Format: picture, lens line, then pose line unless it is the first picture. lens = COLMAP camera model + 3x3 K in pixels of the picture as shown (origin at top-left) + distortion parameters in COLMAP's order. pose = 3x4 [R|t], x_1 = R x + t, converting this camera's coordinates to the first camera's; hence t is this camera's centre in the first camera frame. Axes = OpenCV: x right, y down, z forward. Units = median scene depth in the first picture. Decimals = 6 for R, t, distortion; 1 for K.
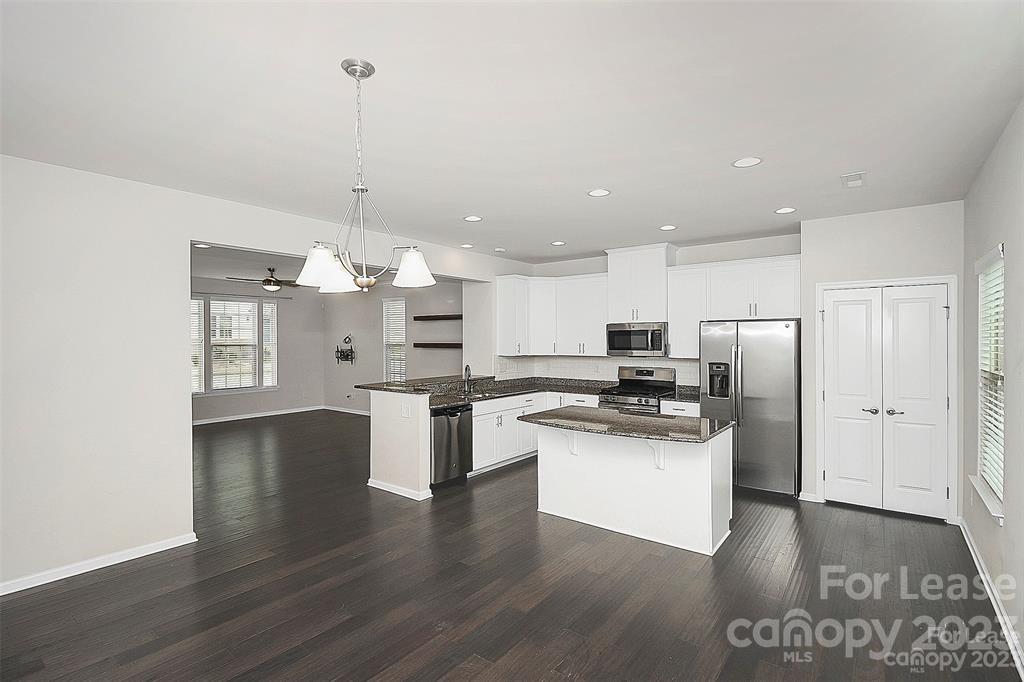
lens RADIAL K [[489.6, 0, 501.5], [0, 489.6, 332.4], [0, 0, 1]] dist [-0.012036, -0.006158]
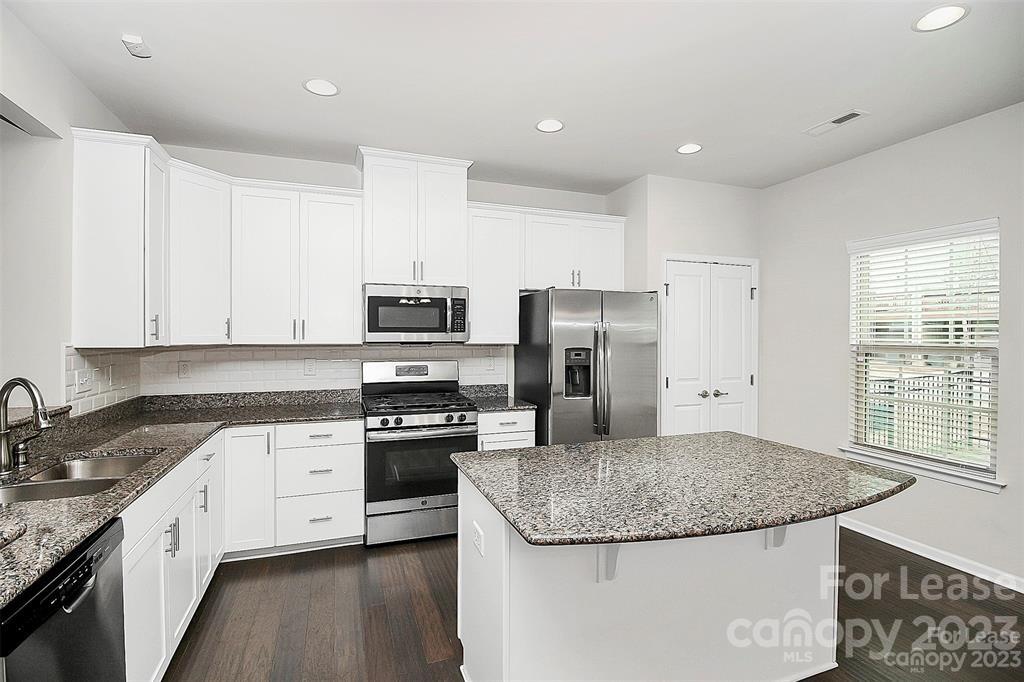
lens RADIAL K [[483.4, 0, 517.8], [0, 483.4, 327.5], [0, 0, 1]] dist [-0.023241, -0.002845]
pose [[0.515864, 0.014319, 0.856551, -0.165034], [-0.017217, 0.999832, -0.006345, 0.034206], [-0.856498, -0.011474, 0.516024, 0.636029]]
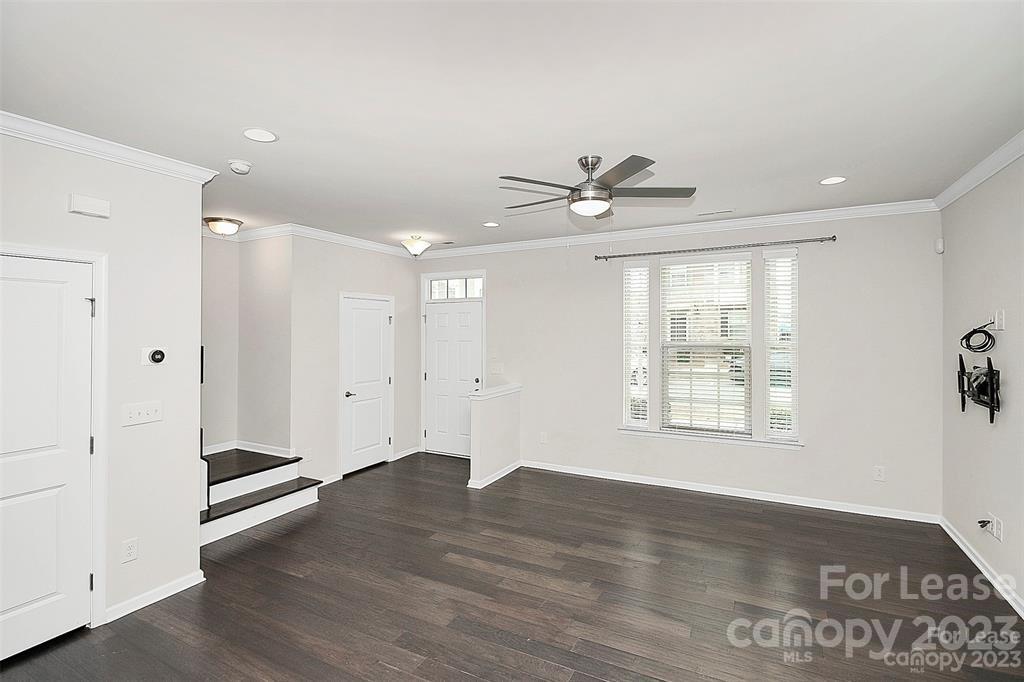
lens RADIAL K [[489.6, 0, 513.9], [0, 489.6, 340.5], [0, 0, 1]] dist [-0.012036, -0.006158]
pose [[0.196050, 0.029371, -0.980154, -0.124485], [0.019009, 0.999250, 0.033746, -0.003811], [0.980410, -0.025247, 0.195345, 1.186523]]
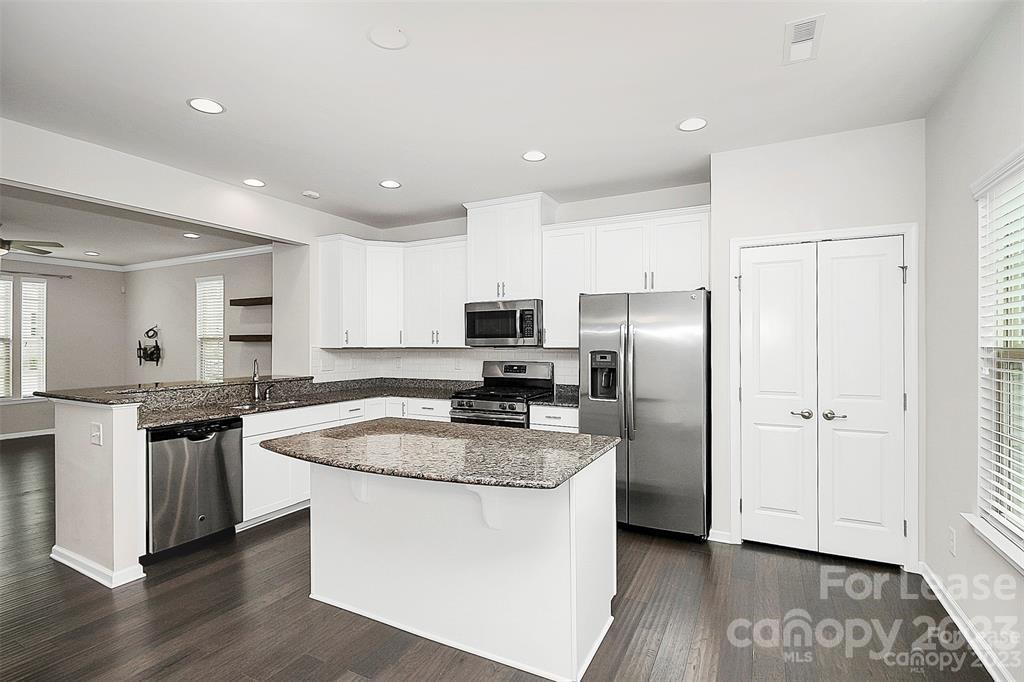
lens RADIAL K [[489.6, 0, 506.4], [0, 489.6, 333.9], [0, 0, 1]] dist [-0.012036, -0.006158]
pose [[0.982428, 0.003789, 0.186601, 0.152340], [-0.002430, 0.999969, -0.007511, 0.037632], [-0.186624, 0.006926, 0.982407, 0.287671]]
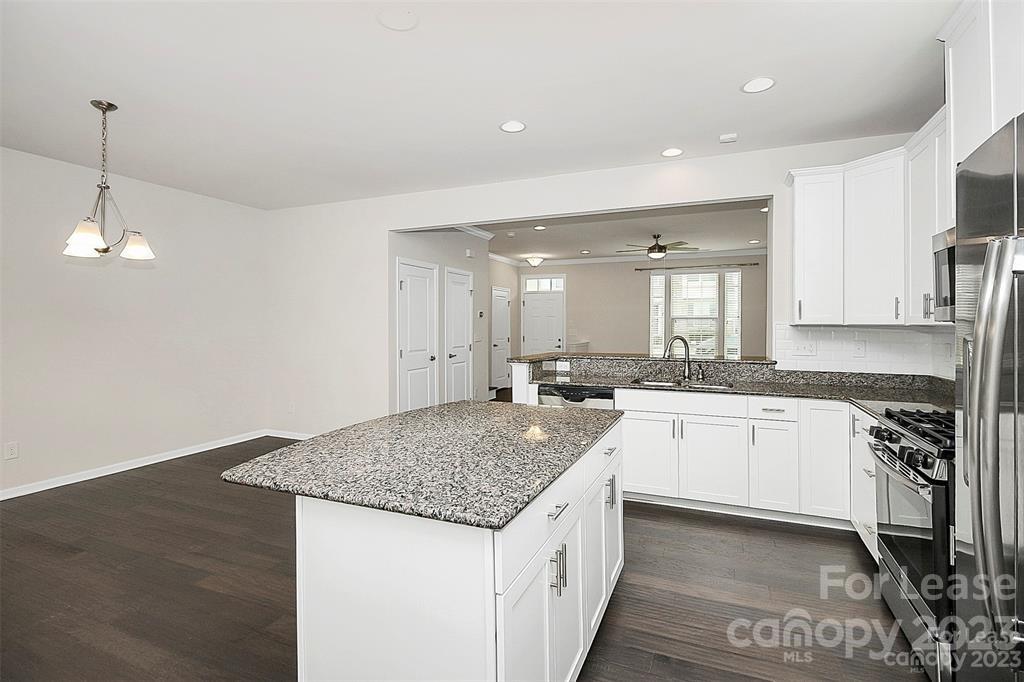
lens RADIAL K [[489.6, 0, 510.2], [0, 489.6, 318.5], [0, 0, 1]] dist [-0.012036, -0.006158]
pose [[0.260772, -0.007176, -0.965374, 0.524200], [0.010901, 0.999931, -0.004488, 0.046539], [0.965339, -0.009353, 0.260832, 0.654900]]
